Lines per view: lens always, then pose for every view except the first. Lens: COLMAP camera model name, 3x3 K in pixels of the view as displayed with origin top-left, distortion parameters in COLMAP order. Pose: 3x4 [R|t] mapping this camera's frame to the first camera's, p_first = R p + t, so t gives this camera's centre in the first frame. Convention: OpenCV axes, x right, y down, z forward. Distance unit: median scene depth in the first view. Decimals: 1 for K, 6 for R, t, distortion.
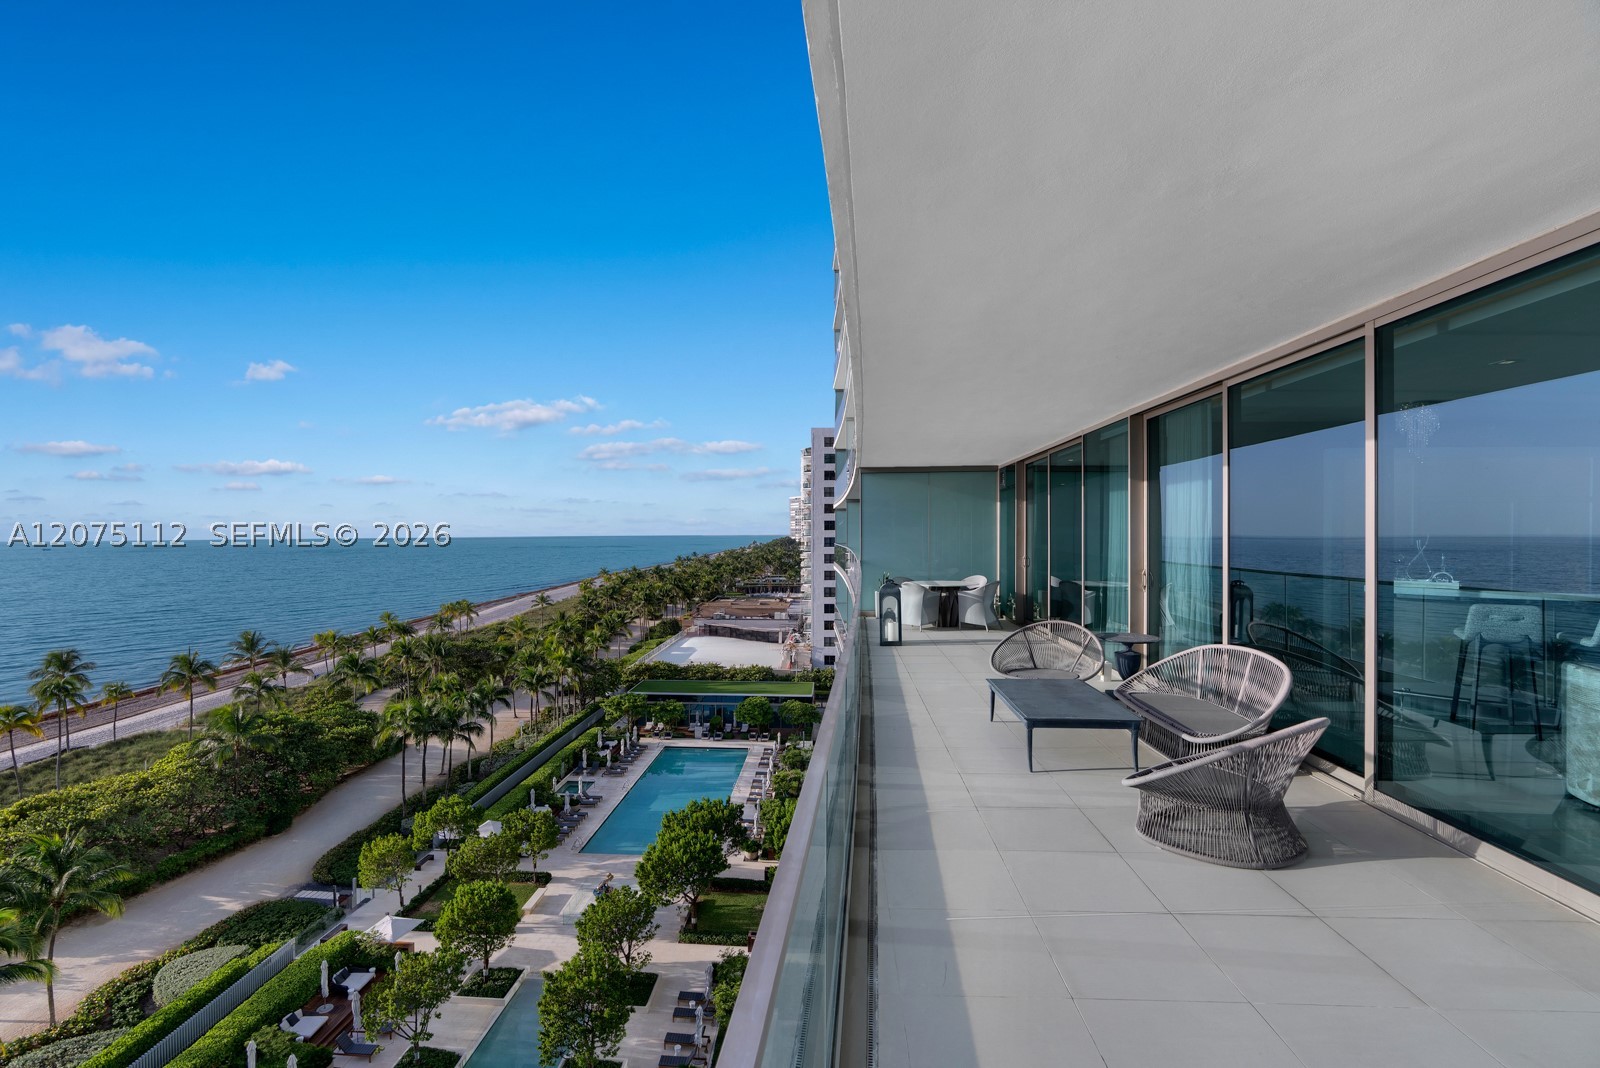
lens RADIAL K [[697.5, 0, 806.8], [0, 697.5, 543.5], [0, 0, 1]] dist [-0.000576, 0.000323]
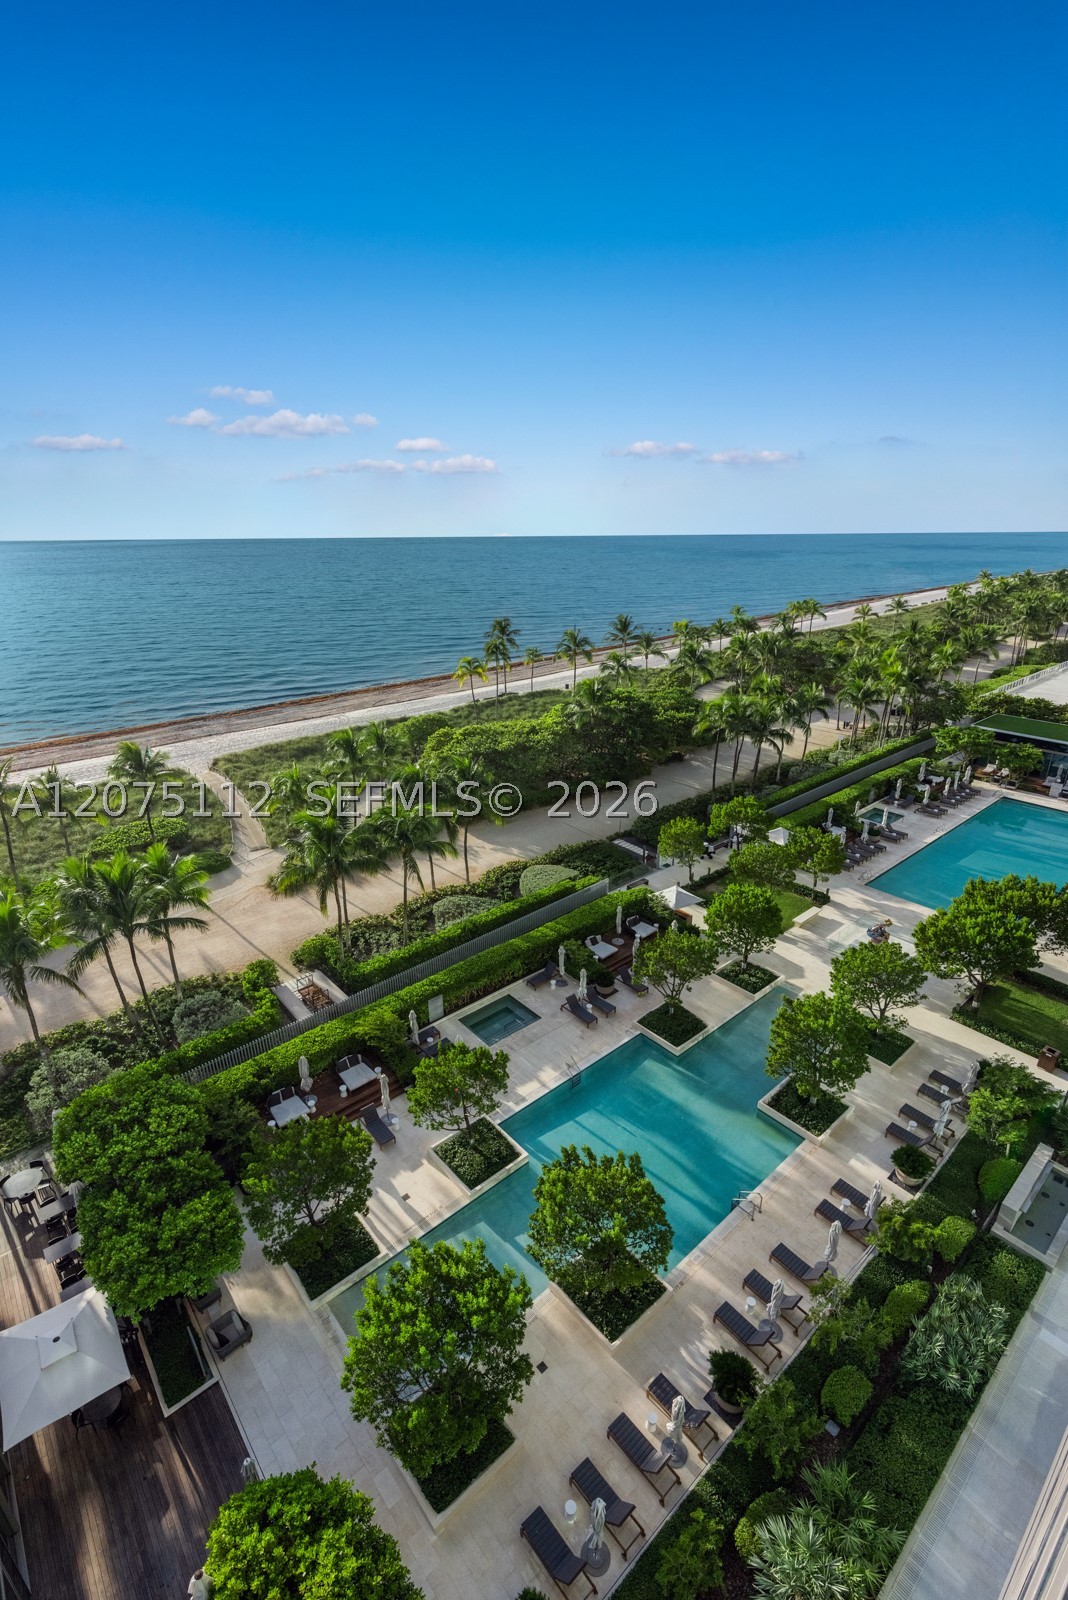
lens RADIAL K [[697.5, 0, 574.7], [0, 697.5, 810.2], [0, 0, 1]] dist [-0.000576, 0.000323]
pose [[0.694815, 0.270179, -0.666510, 0.004167], [-0.010194, 0.930360, 0.366507, 0.005994], [0.719117, -0.247860, 0.649182, 0.142239]]
